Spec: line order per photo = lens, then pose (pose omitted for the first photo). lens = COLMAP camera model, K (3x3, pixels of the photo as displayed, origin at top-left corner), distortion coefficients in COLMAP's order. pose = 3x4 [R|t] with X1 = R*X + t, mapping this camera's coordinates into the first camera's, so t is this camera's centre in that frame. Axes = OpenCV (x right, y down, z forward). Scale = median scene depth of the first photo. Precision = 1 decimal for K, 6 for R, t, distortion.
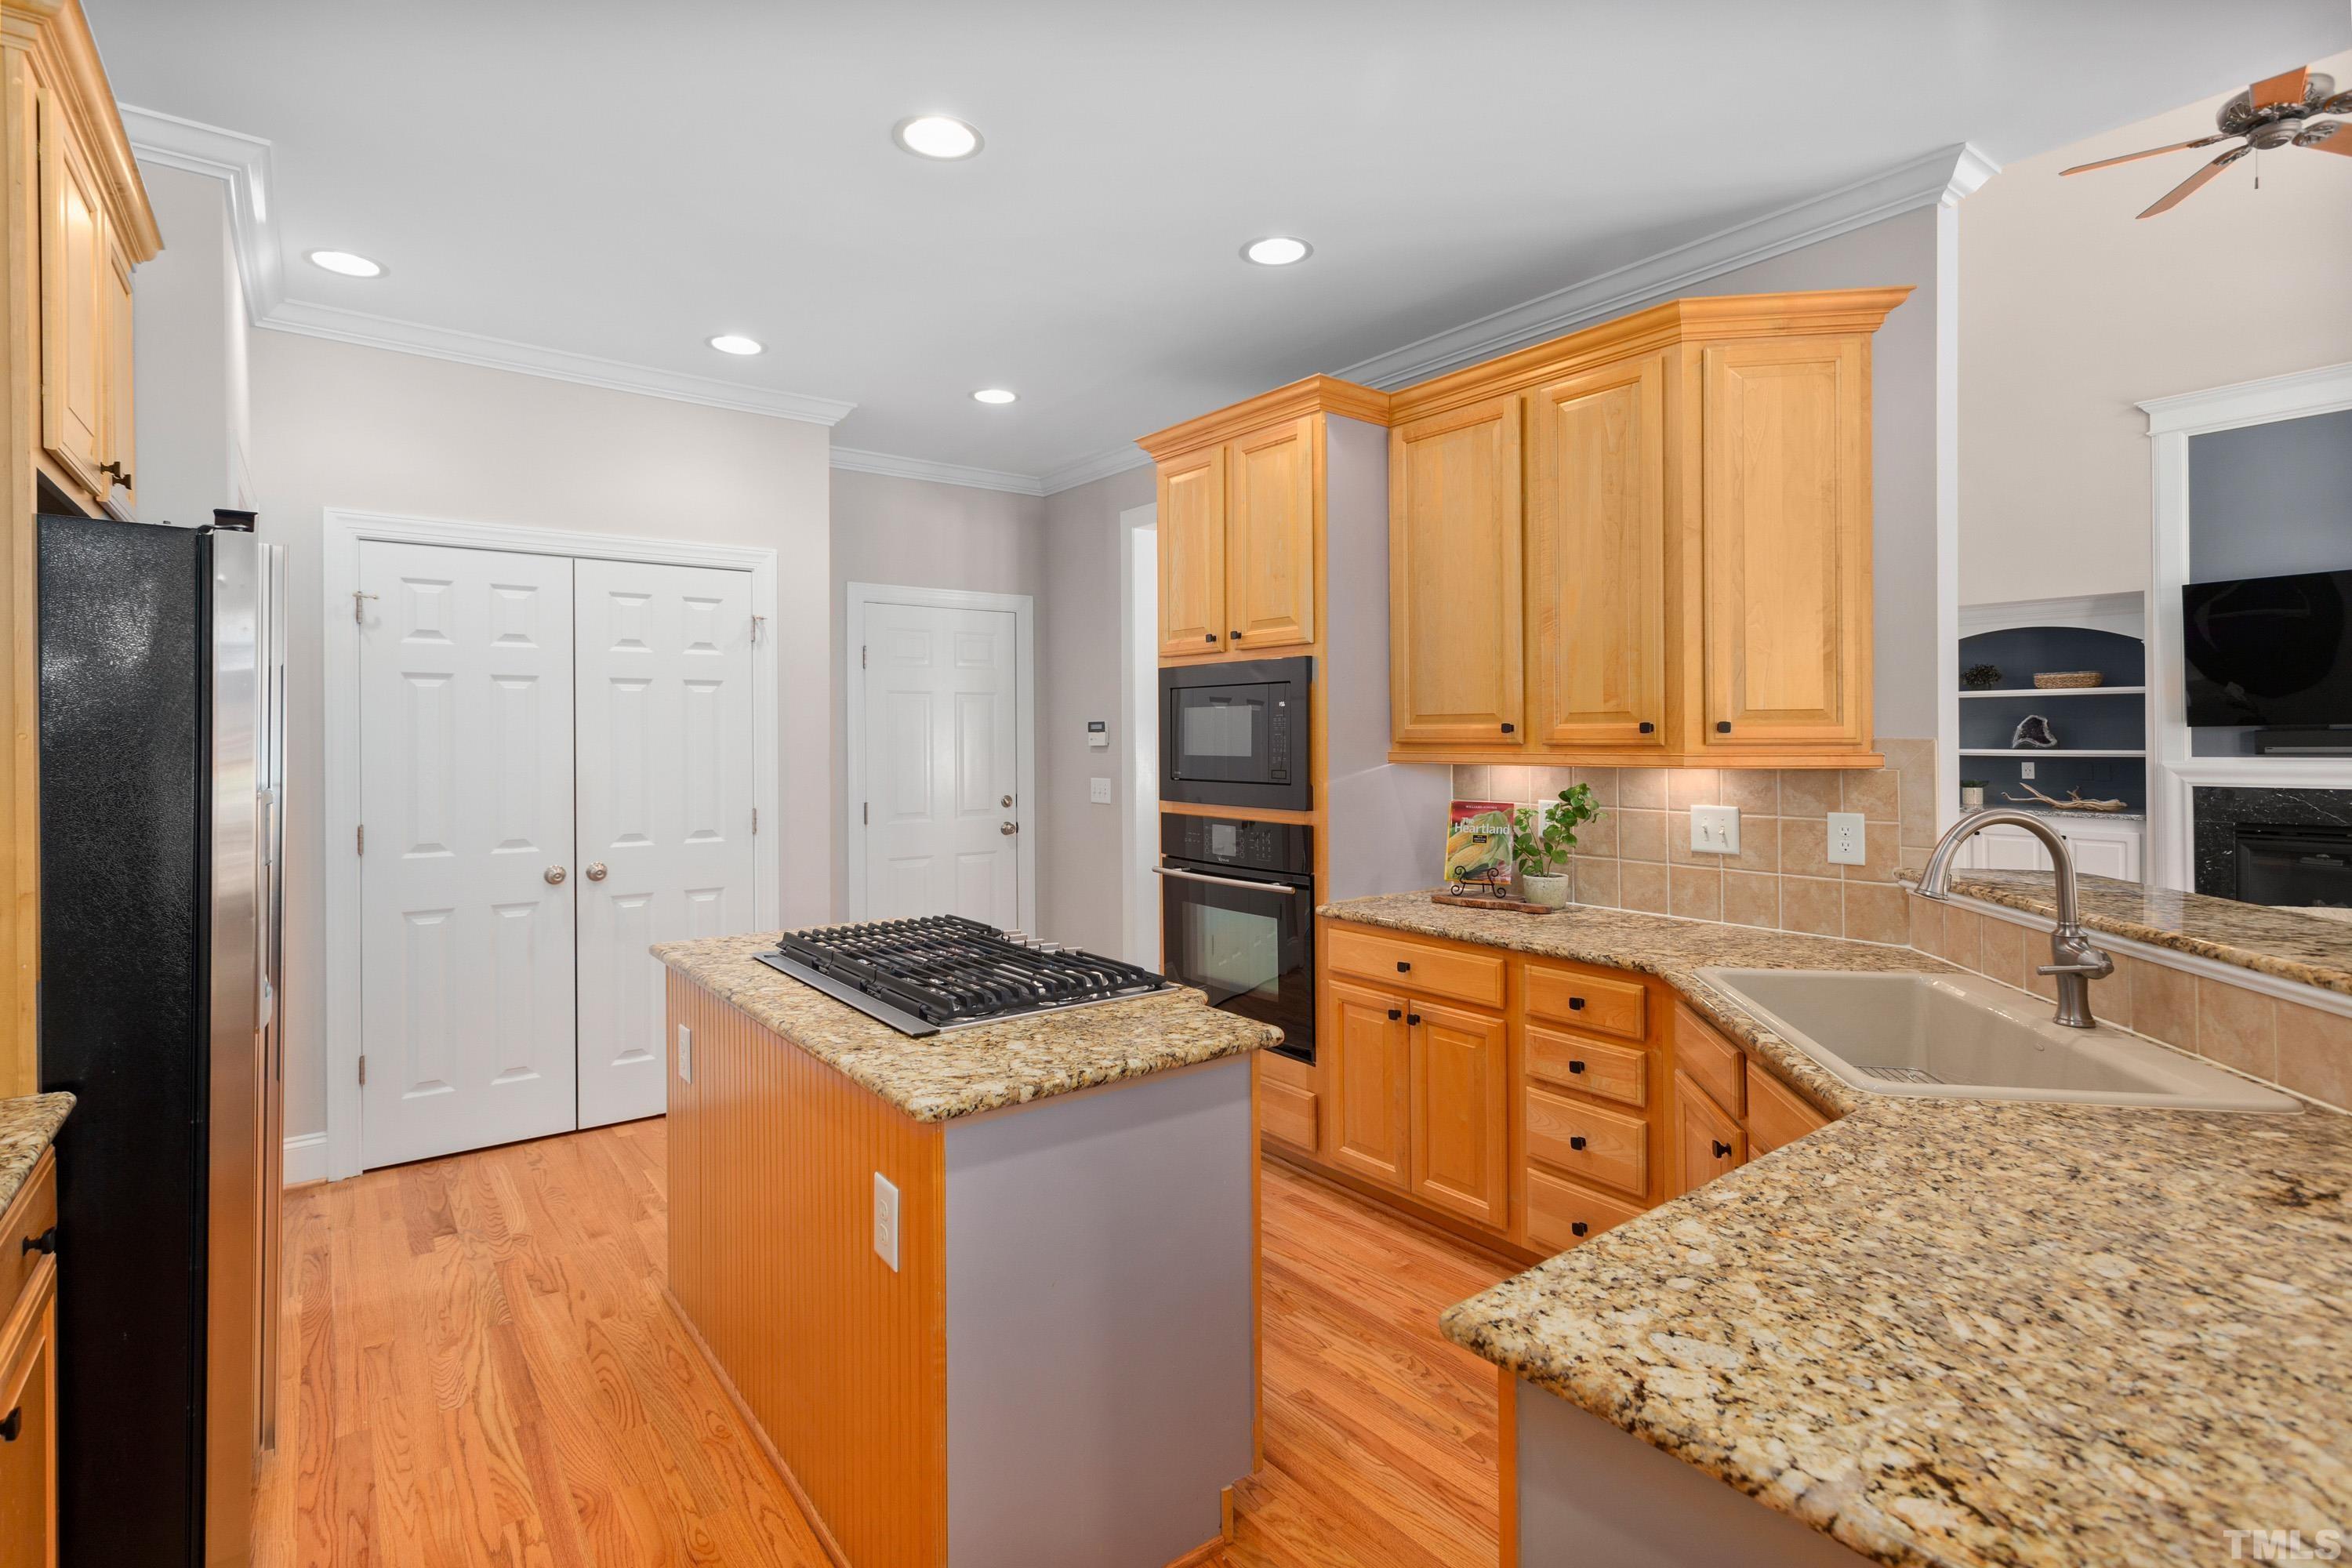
lens RADIAL K [[1125.8, 0, 1157.5], [0, 1125.8, 735.7], [0, 0, 1]] dist [0.005058, 0.000518]
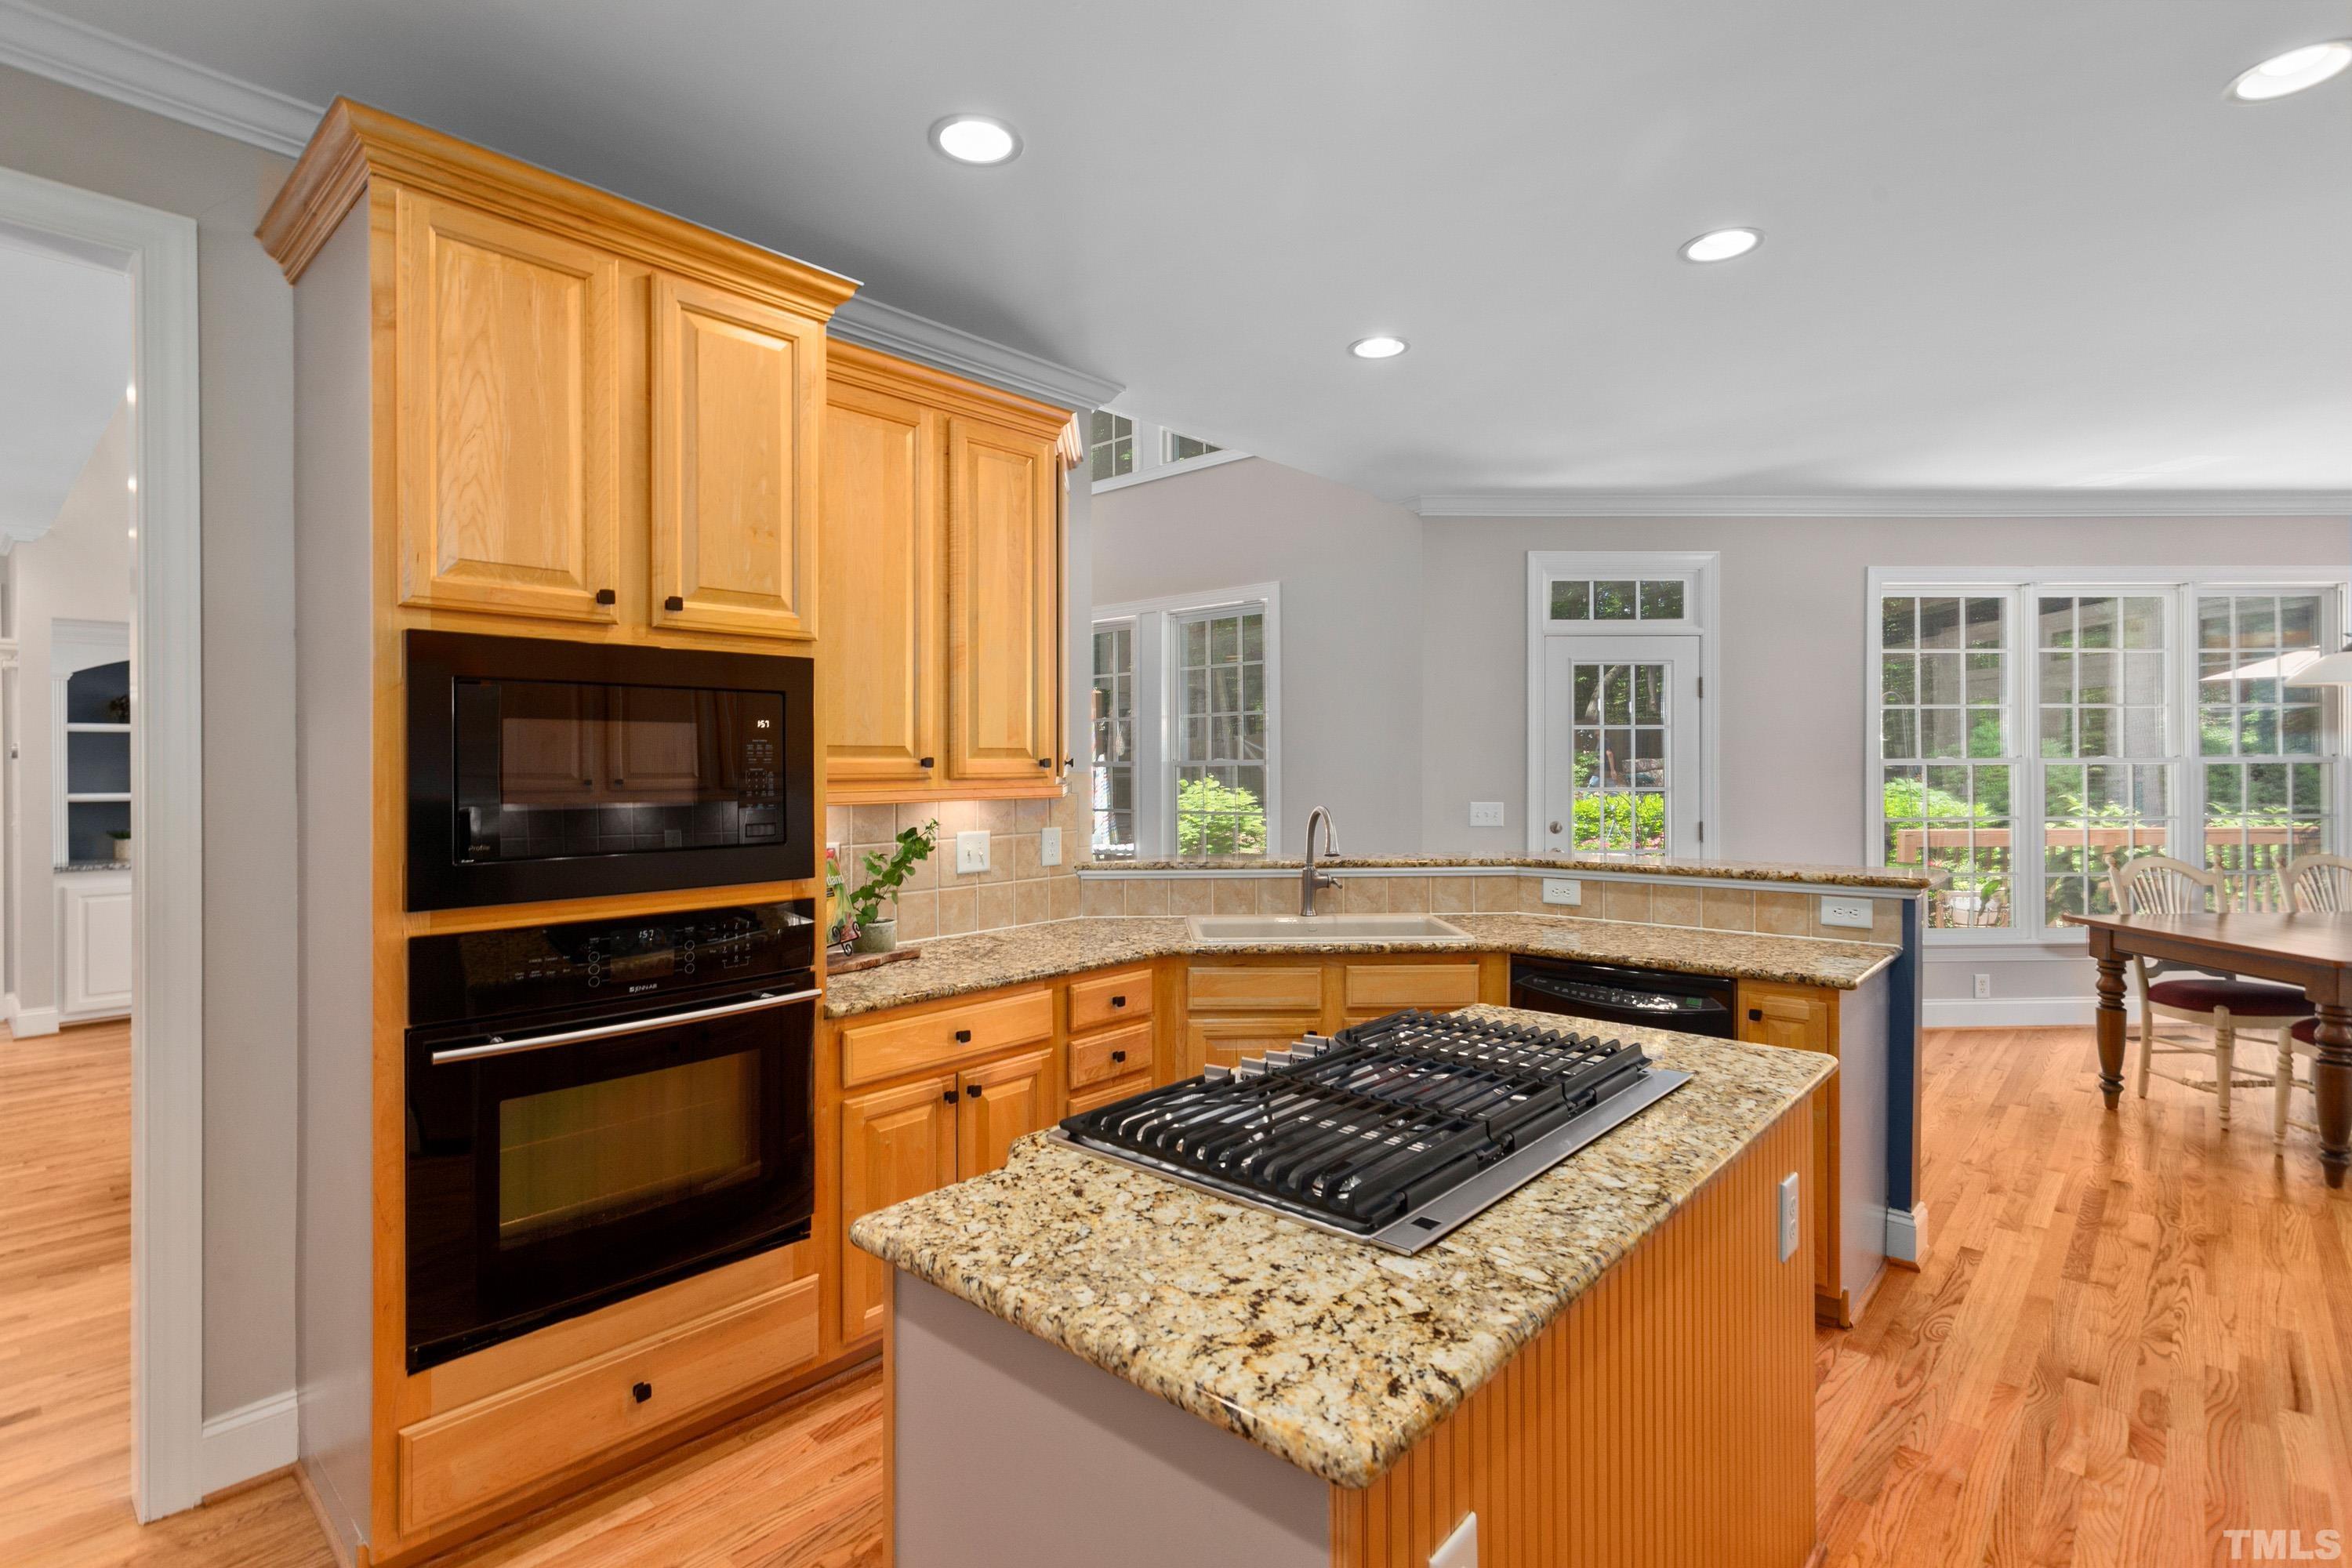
lens RADIAL K [[1125.8, 0, 1177.7], [0, 1125.8, 774.0], [0, 0, 1]] dist [0.005058, 0.000518]
pose [[-0.189023, -0.002152, 0.981970, -0.918480], [0.007255, 0.999967, 0.003588, 0.001247], [-0.981946, 0.007802, -0.189001, 1.375099]]
